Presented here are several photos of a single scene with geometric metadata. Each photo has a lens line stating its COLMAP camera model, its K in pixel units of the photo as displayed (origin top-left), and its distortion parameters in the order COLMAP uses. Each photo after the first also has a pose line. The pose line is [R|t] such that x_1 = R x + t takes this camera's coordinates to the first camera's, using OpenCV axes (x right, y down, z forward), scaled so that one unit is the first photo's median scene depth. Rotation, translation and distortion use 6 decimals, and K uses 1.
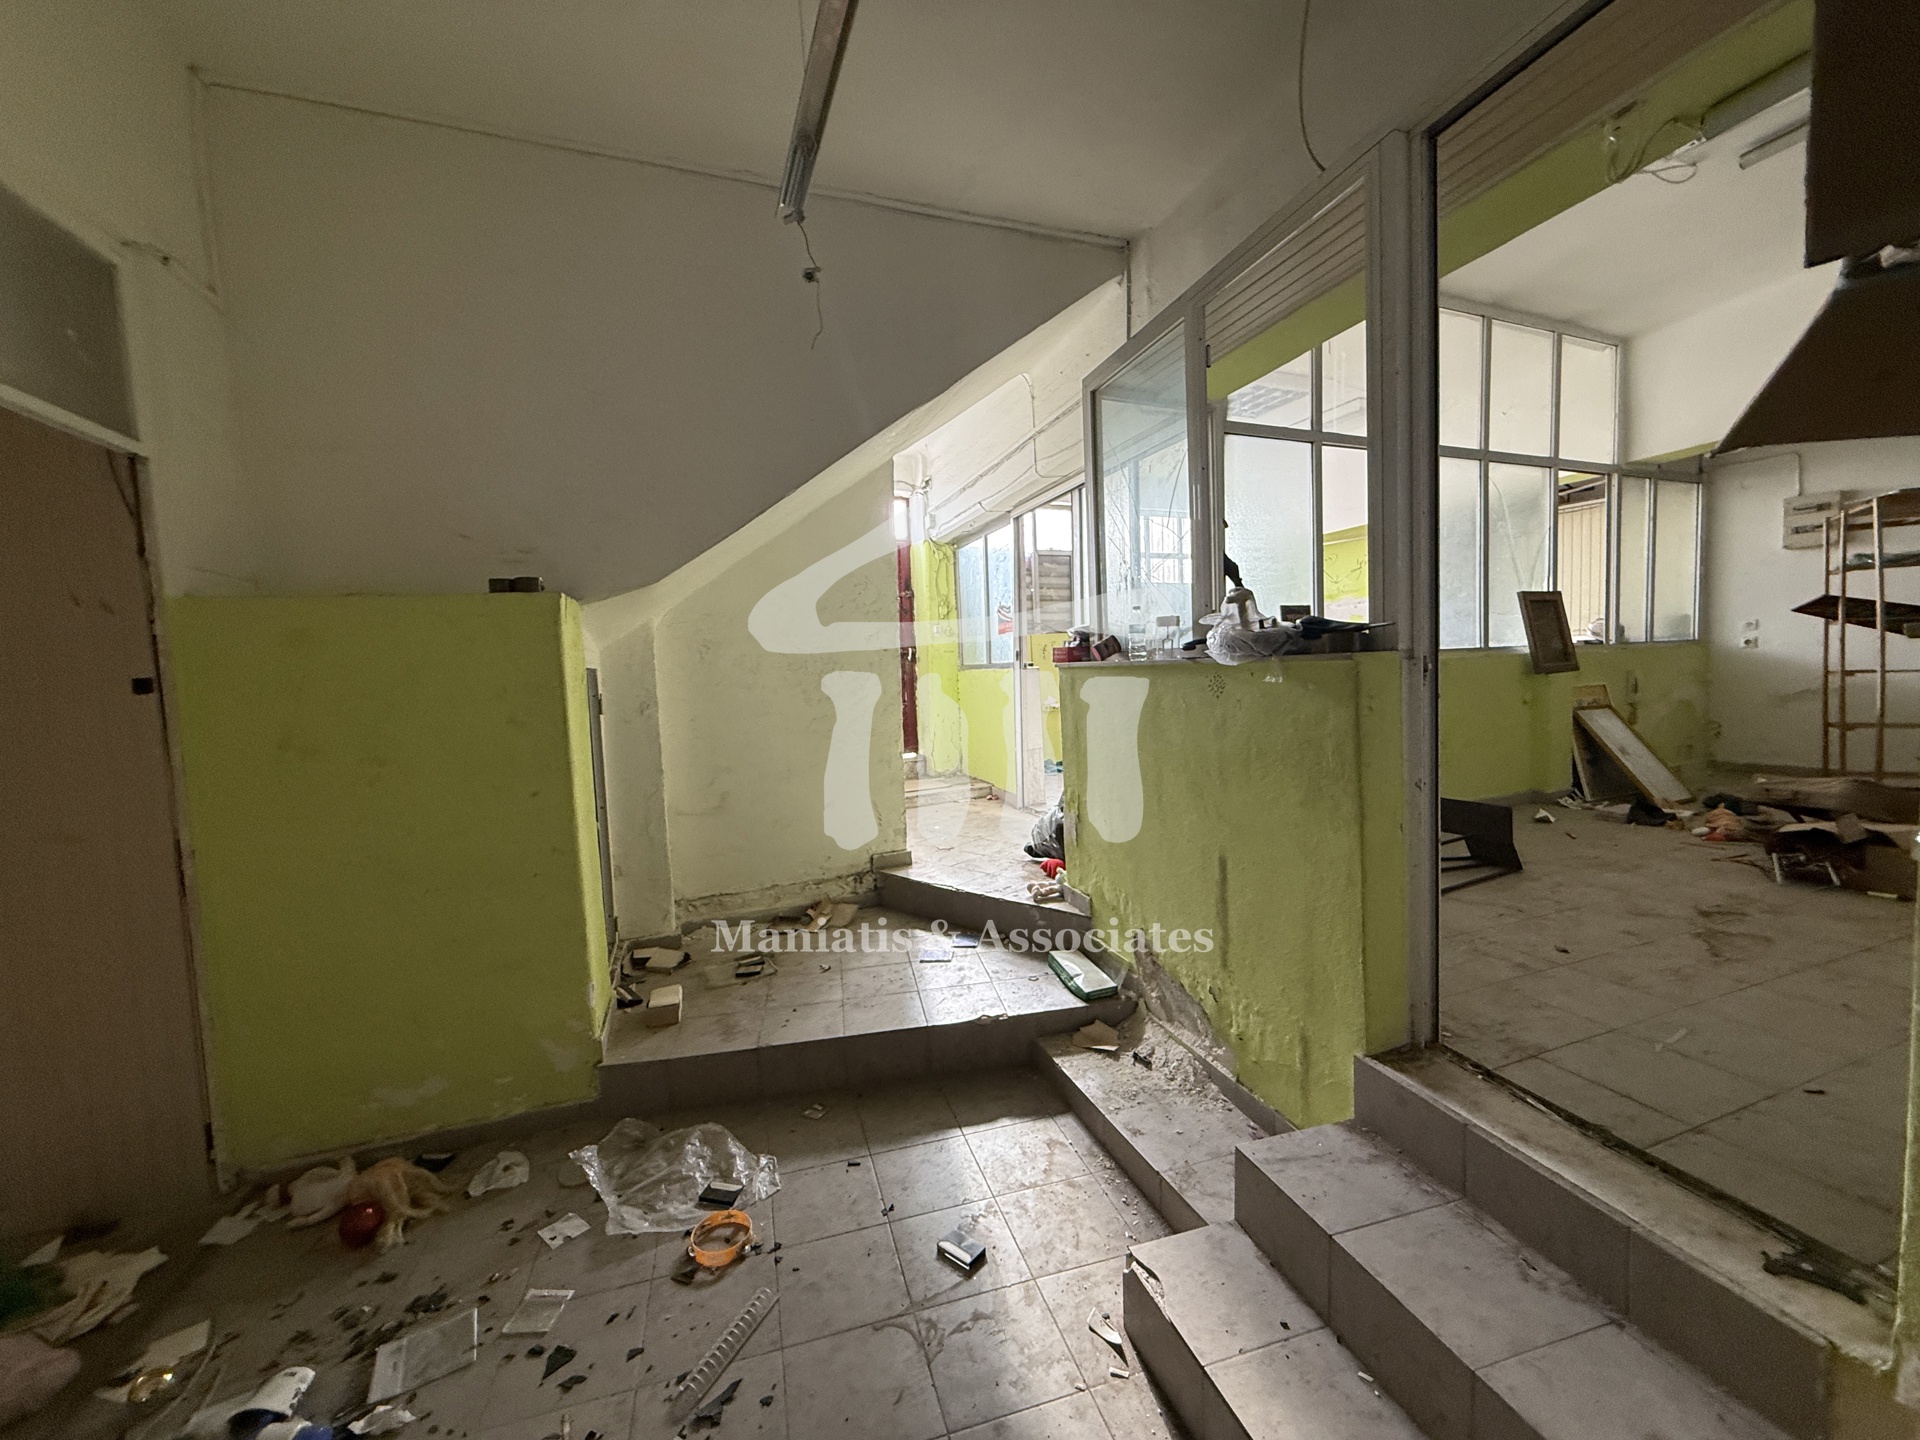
lens RADIAL K [[765.0, 0, 960.5], [0, 765.0, 719.5], [0, 0, 1]] dist [-0.000041, 0.000244]
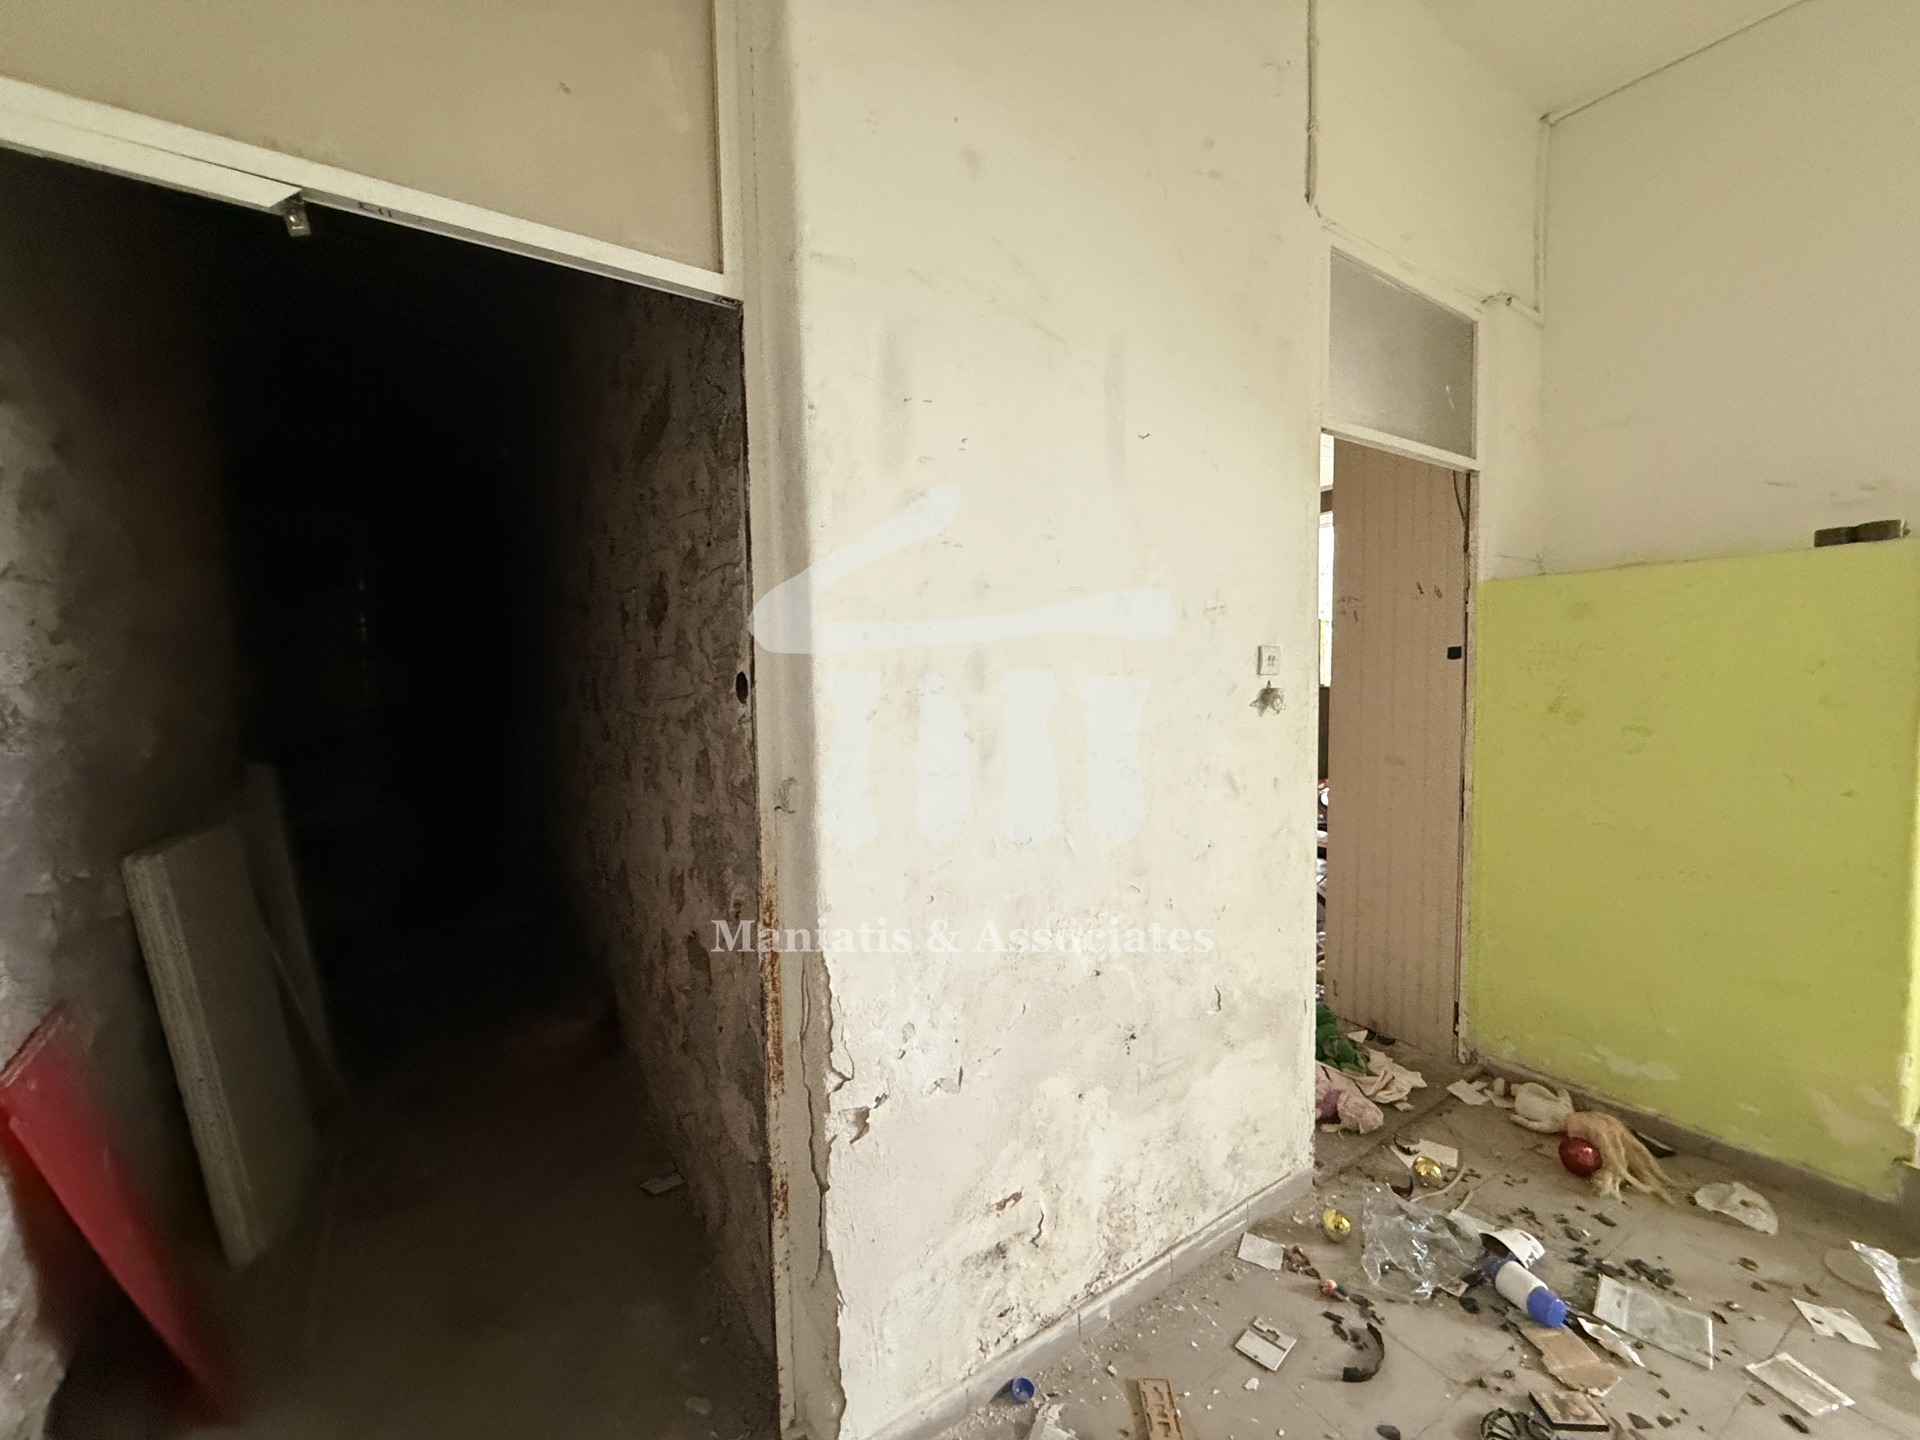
lens RADIAL K [[765.0, 0, 958.5], [0, 765.0, 722.0], [0, 0, 1]] dist [-0.000041, 0.000244]
pose [[0.250292, 0.099886, -0.963004, -0.025788], [-0.058393, 0.994410, 0.087967, 0.007709], [0.966408, 0.034216, 0.254726, -0.135047]]
